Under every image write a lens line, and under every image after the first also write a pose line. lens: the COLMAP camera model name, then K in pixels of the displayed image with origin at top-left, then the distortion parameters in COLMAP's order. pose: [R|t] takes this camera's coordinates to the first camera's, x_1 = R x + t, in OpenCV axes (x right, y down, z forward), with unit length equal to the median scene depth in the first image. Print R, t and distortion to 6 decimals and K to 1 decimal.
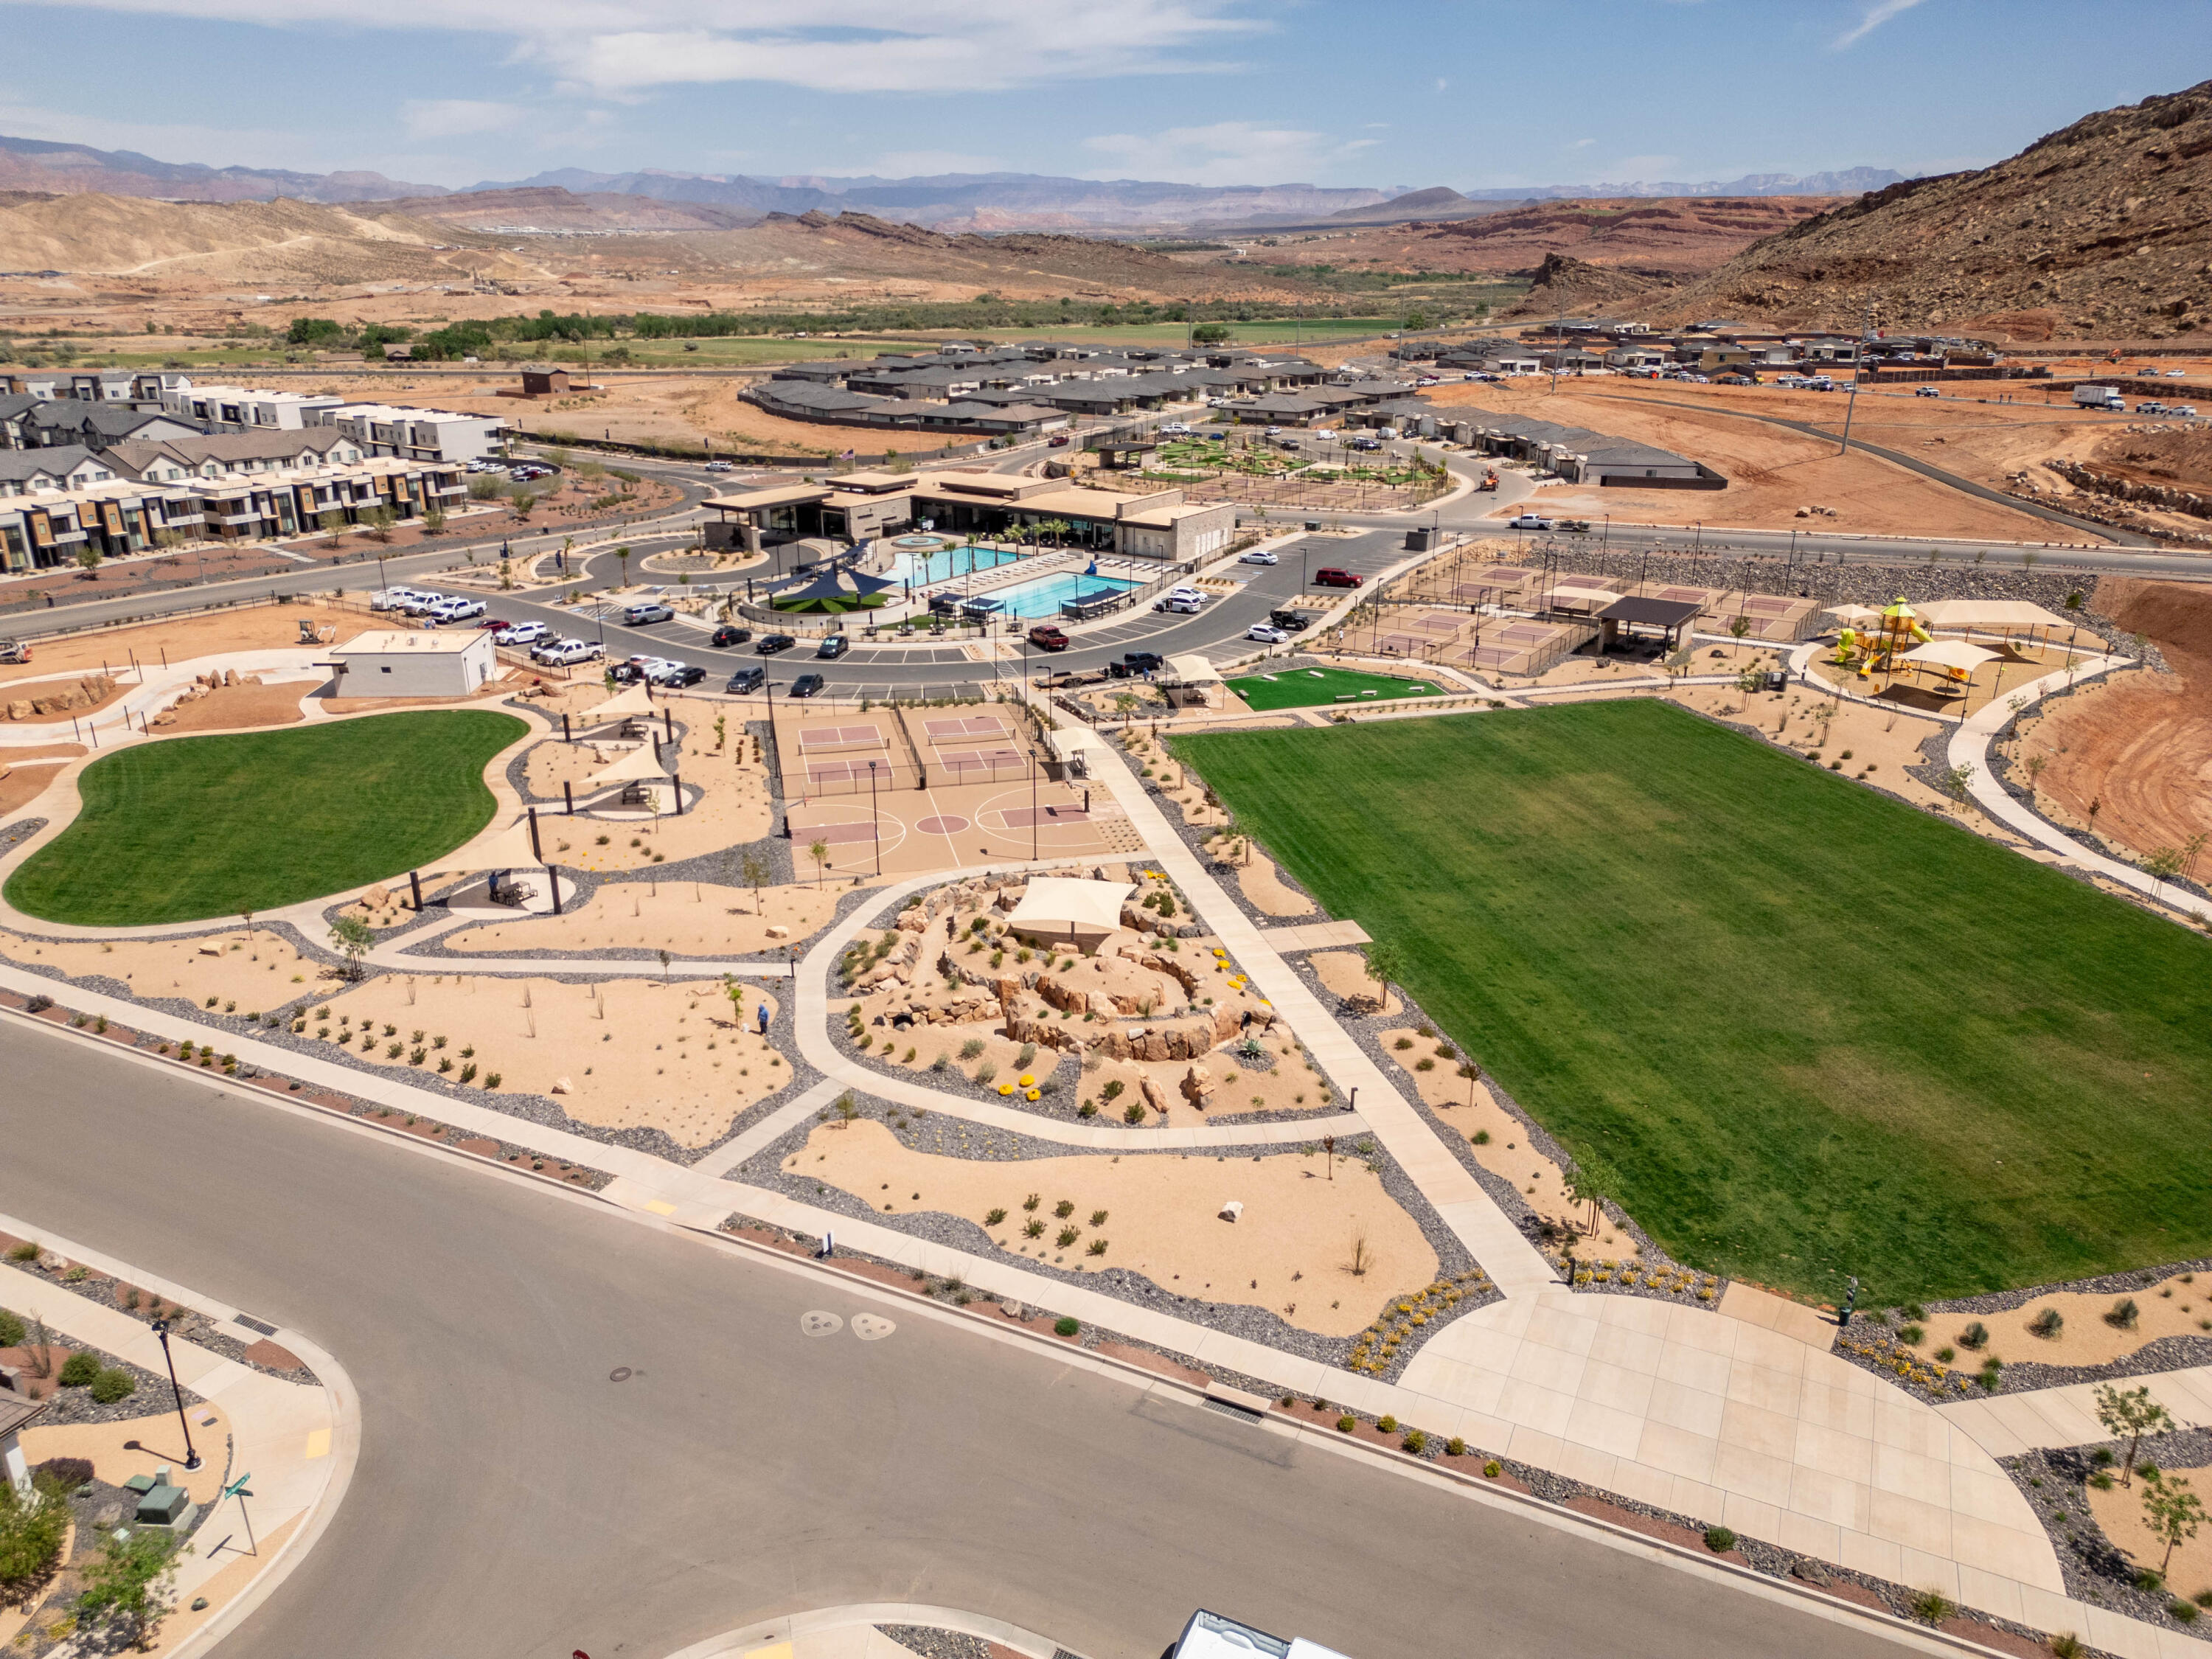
lens RADIAL K [[1547.4, 0, 1109.3], [0, 1547.4, 827.9], [0, 0, 1]] dist [0.080755, -0.077298]
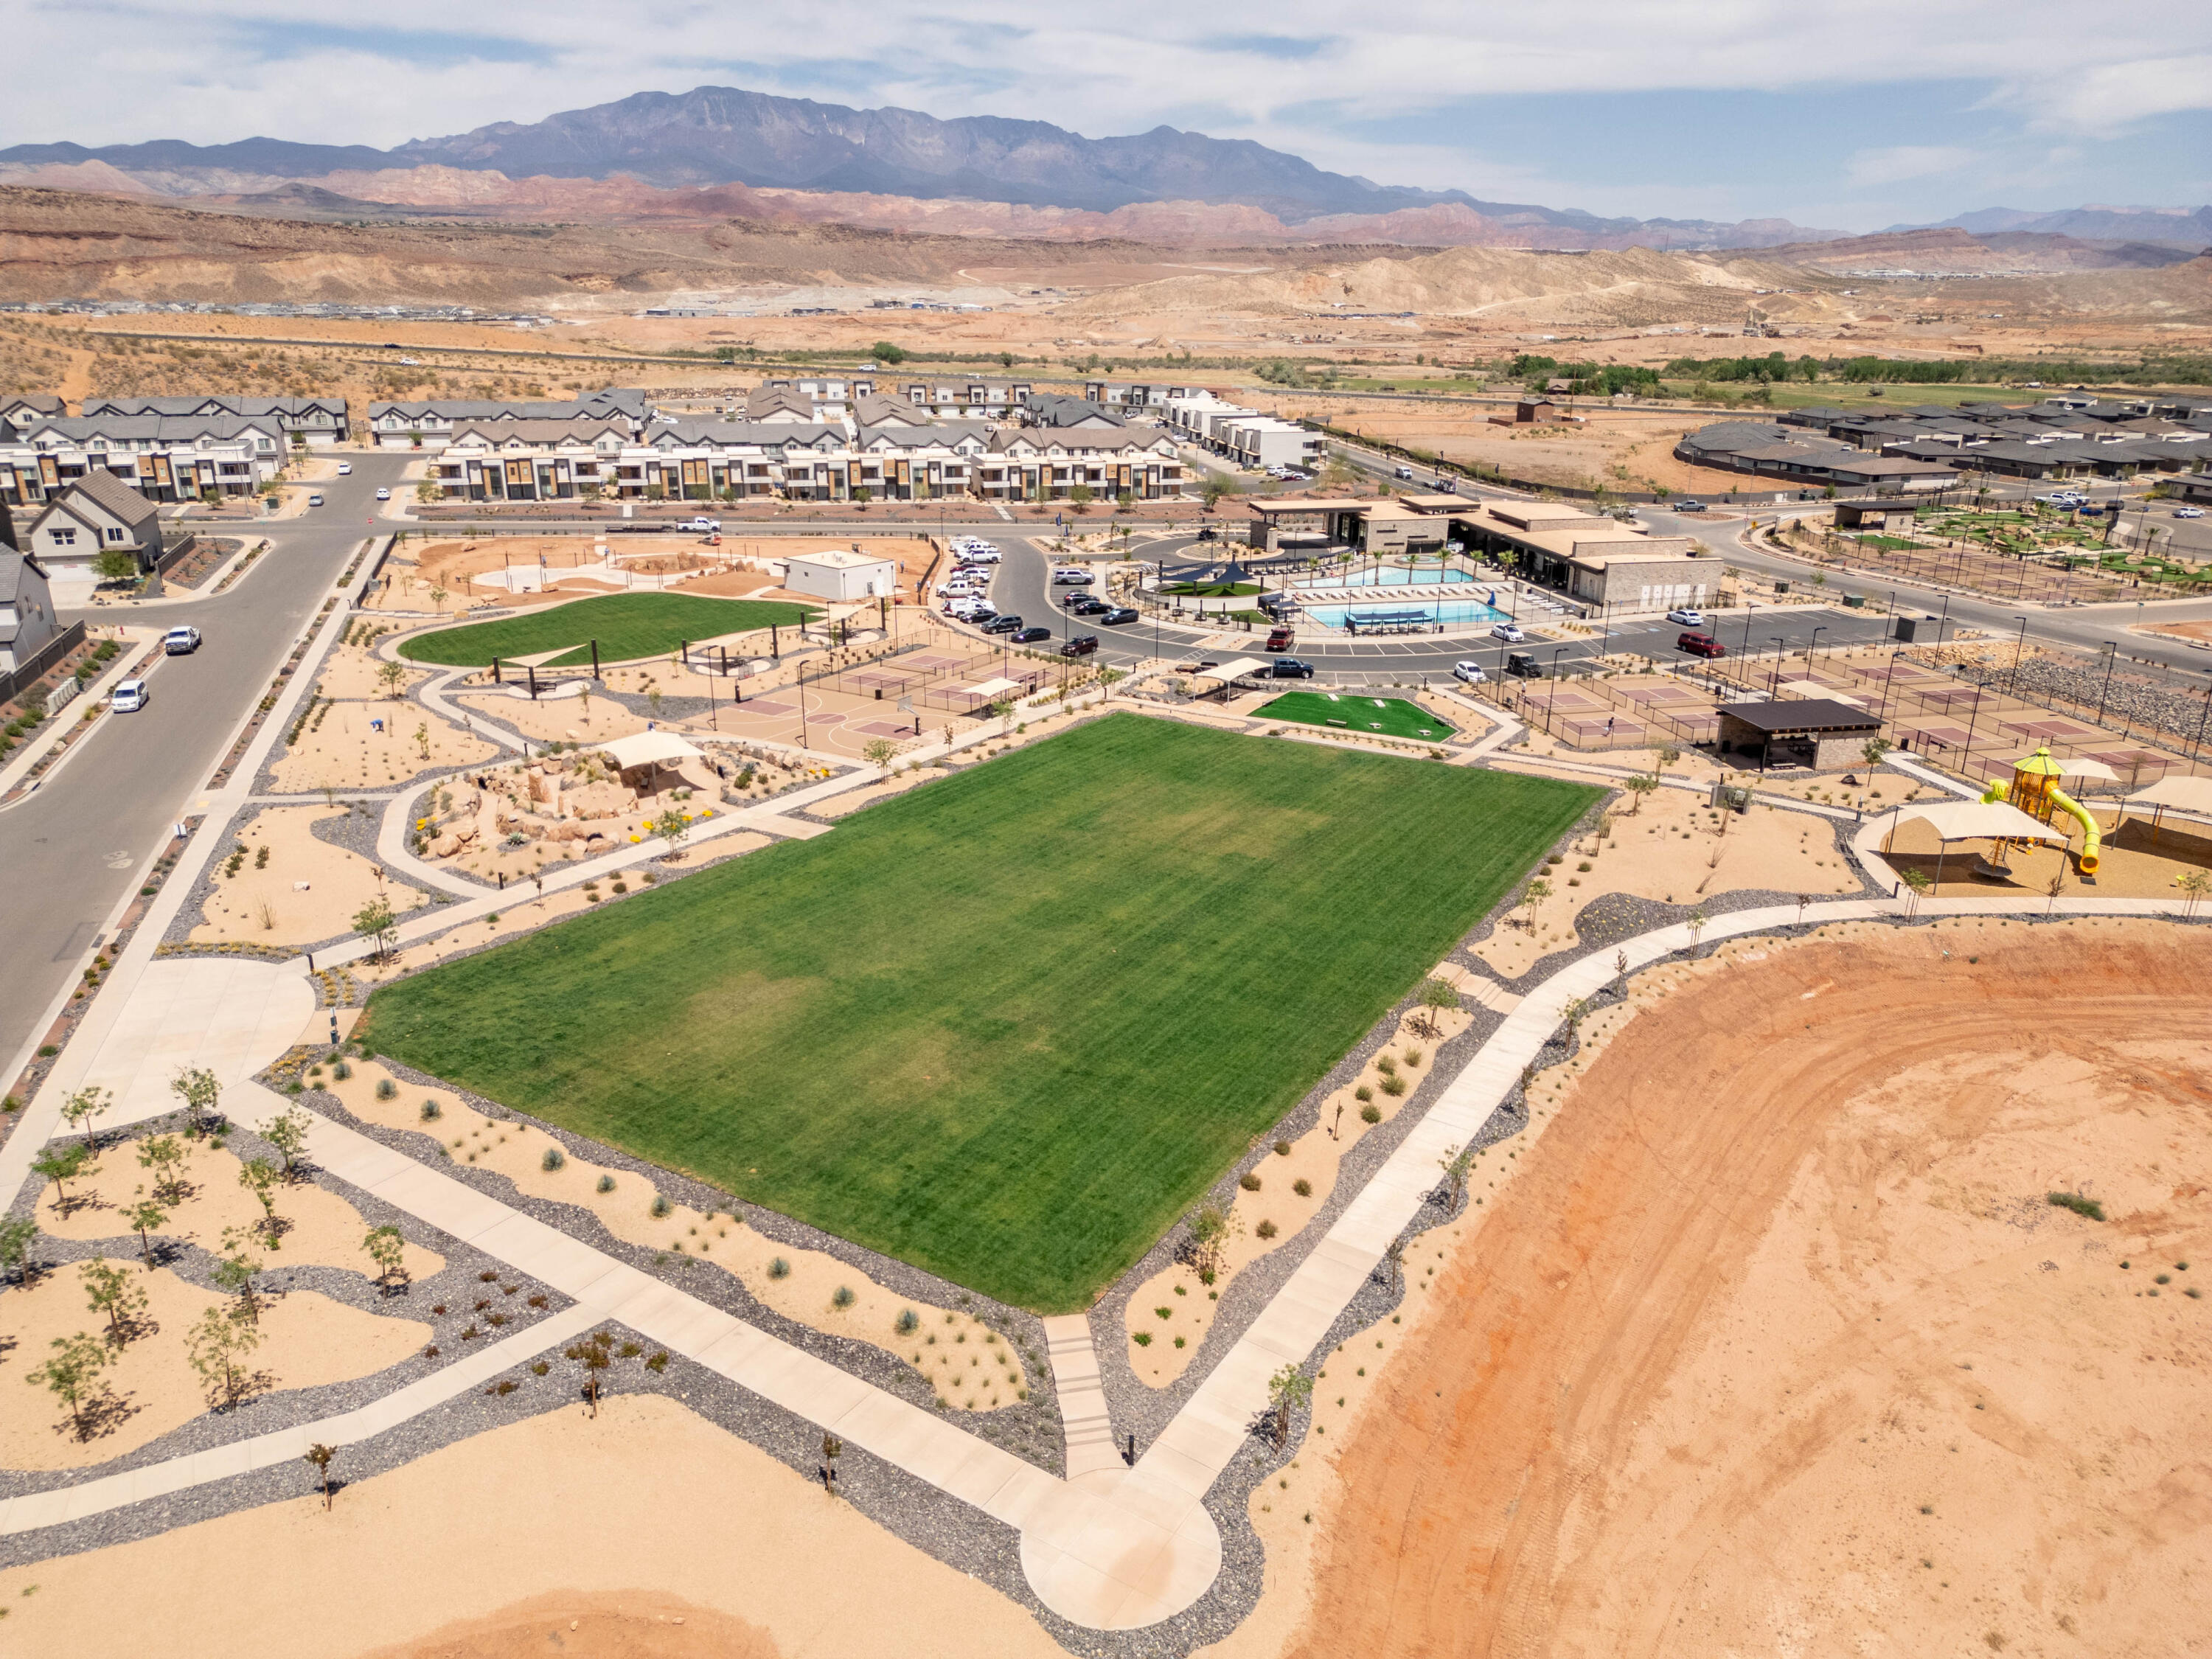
lens RADIAL K [[1547.4, 0, 1109.3], [0, 1547.4, 827.9], [0, 0, 1]] dist [0.080755, -0.077298]
pose [[0.703484, 0.239104, -0.669283, 0.462589], [-0.255816, 0.963779, 0.075424, -0.035441], [0.663075, 0.118154, 0.739170, 0.107265]]
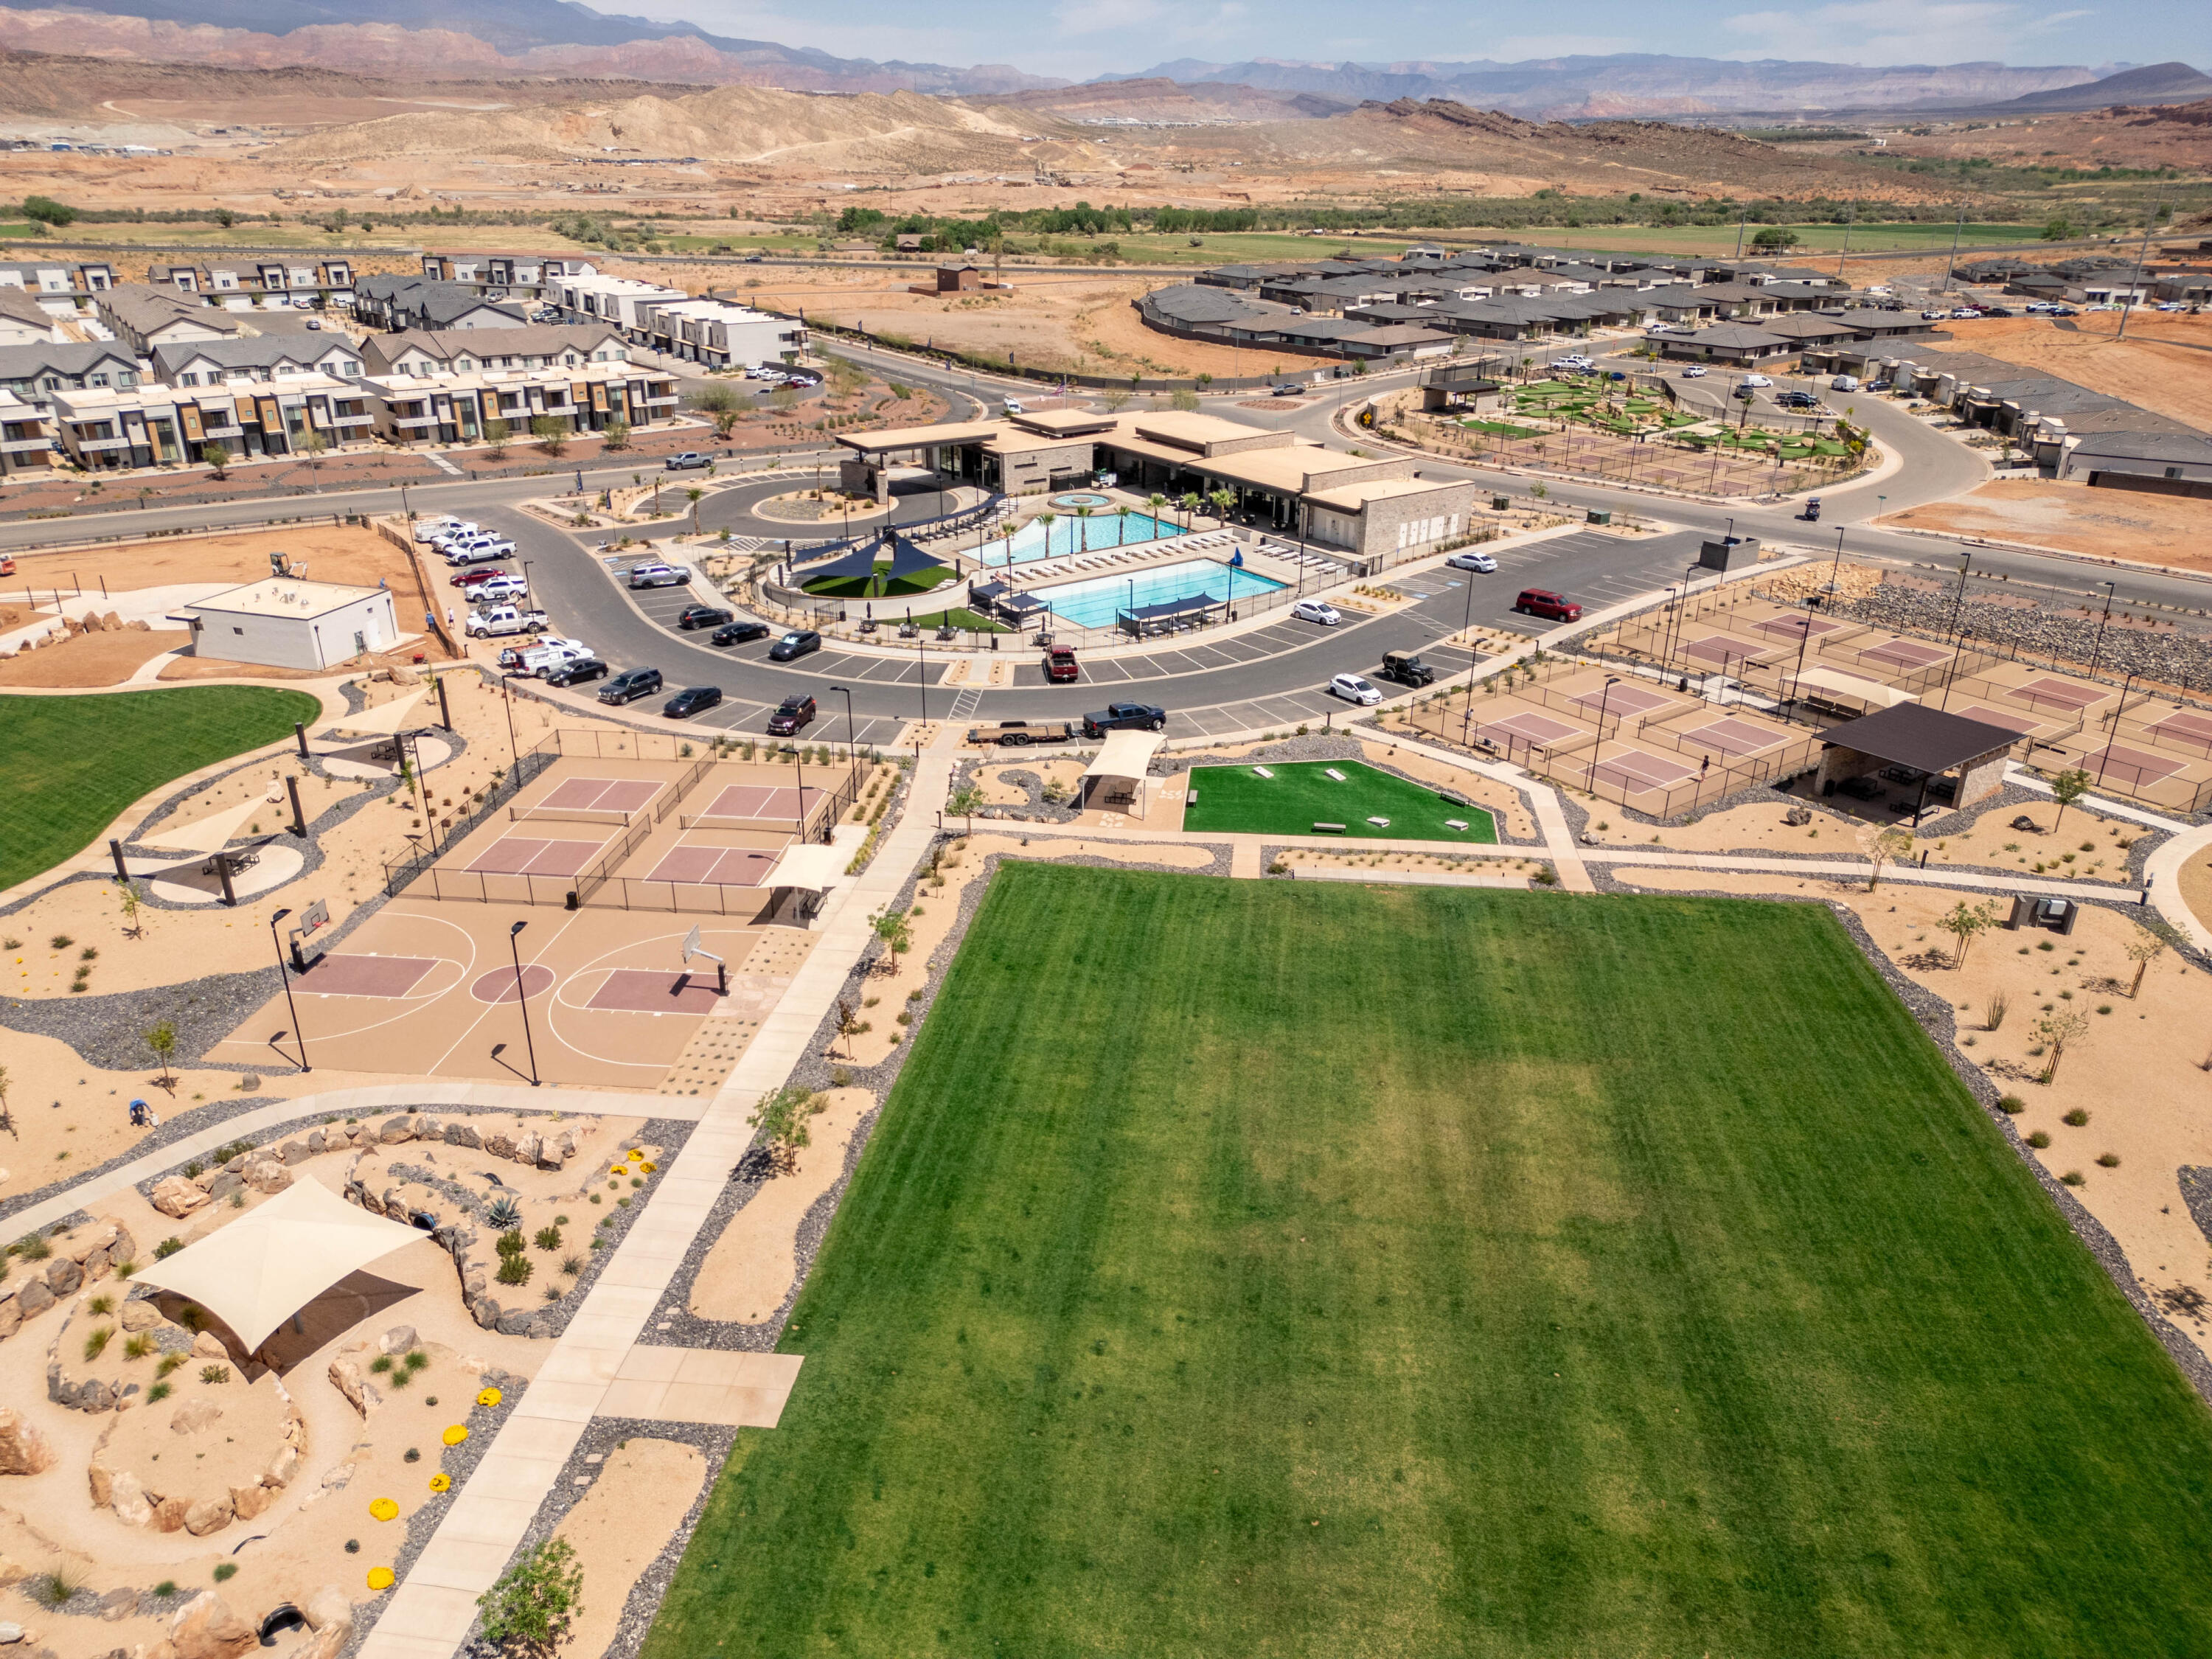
lens RADIAL K [[1547.4, 0, 1109.3], [0, 1547.4, 827.9], [0, 0, 1]] dist [0.080755, -0.077298]
pose [[0.938833, 0.146099, -0.311844, 0.170810], [-0.127389, 0.988648, 0.079666, -0.078504], [0.319944, -0.035068, 0.946787, 0.212390]]
